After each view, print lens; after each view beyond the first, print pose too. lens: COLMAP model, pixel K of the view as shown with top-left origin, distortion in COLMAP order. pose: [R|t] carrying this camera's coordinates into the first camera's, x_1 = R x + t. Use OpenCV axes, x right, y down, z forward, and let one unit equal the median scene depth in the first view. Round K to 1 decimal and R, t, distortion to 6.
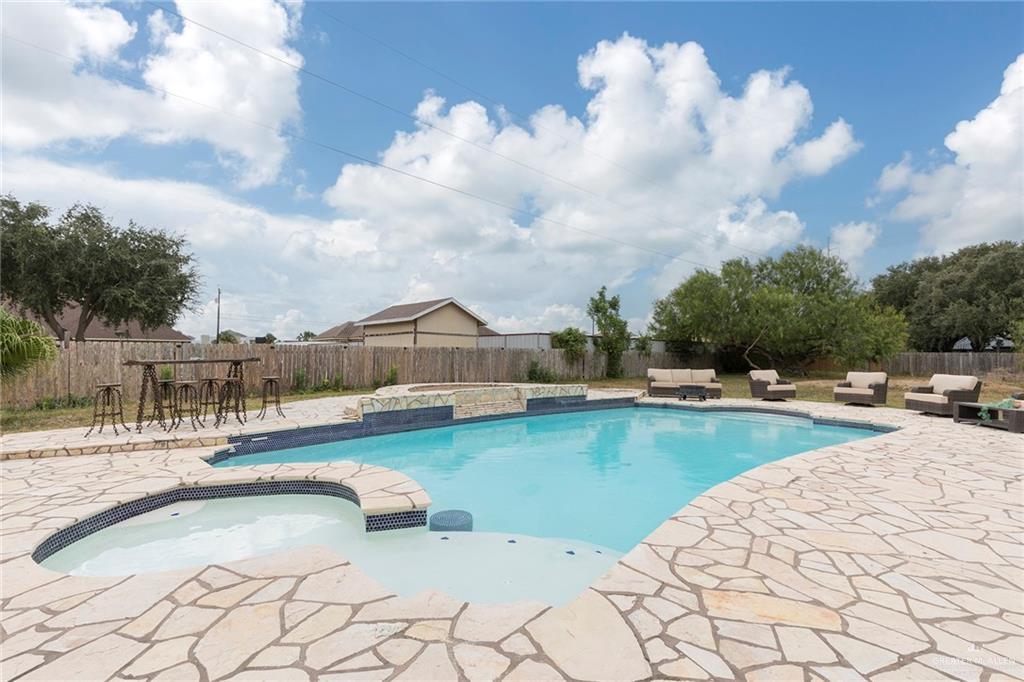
lens RADIAL K [[457.4, 0, 507.0], [0, 457.4, 342.6], [0, 0, 1]] dist [0.003719, -0.000527]
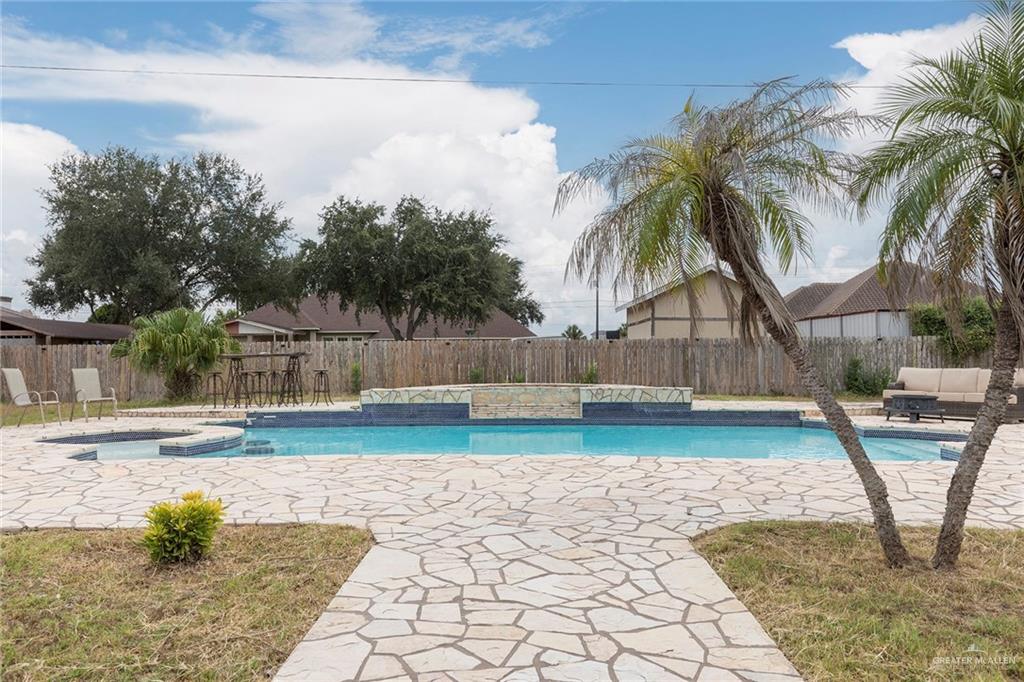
lens RADIAL K [[761.6, 0, 505.2], [0, 761.6, 338.4], [0, 0, 1]] dist [-0.025763, -0.000324]
pose [[0.728607, -0.024566, -0.684491, 0.806699], [0.027257, 0.999605, -0.006861, 0.018433], [0.684389, -0.013658, 0.728989, -0.033136]]
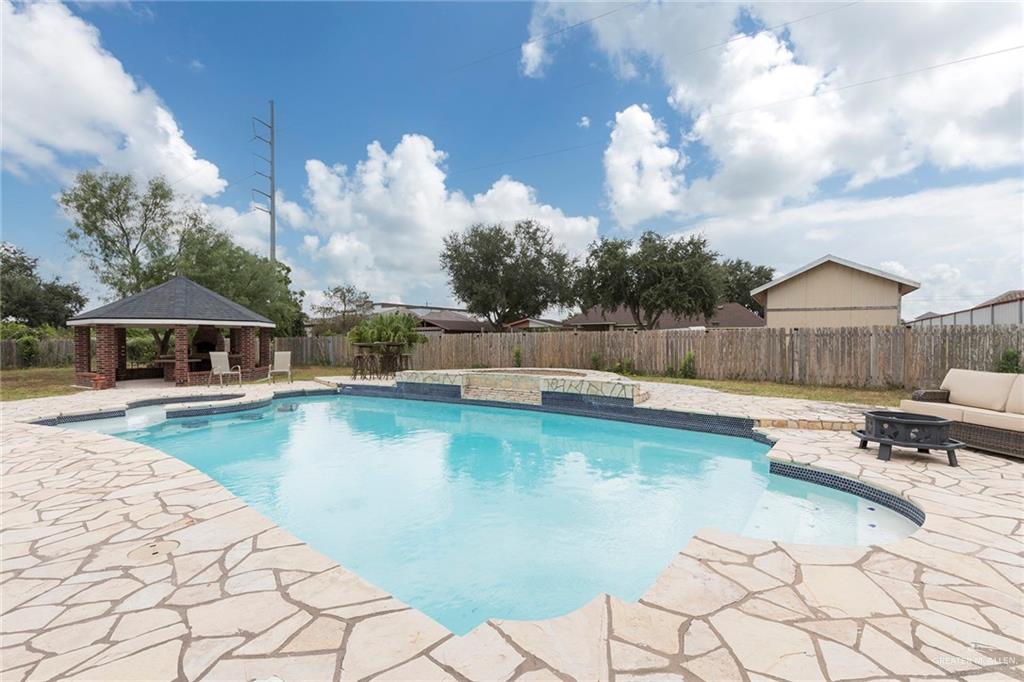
lens RADIAL K [[457.4, 0, 518.7], [0, 457.4, 342.5], [0, 0, 1]] dist [0.003719, -0.000527]
pose [[0.260716, -0.000880, -0.965415, 0.809643], [0.029347, 0.999545, 0.007014, 0.026441], [0.964969, -0.030161, 0.260623, 0.716184]]
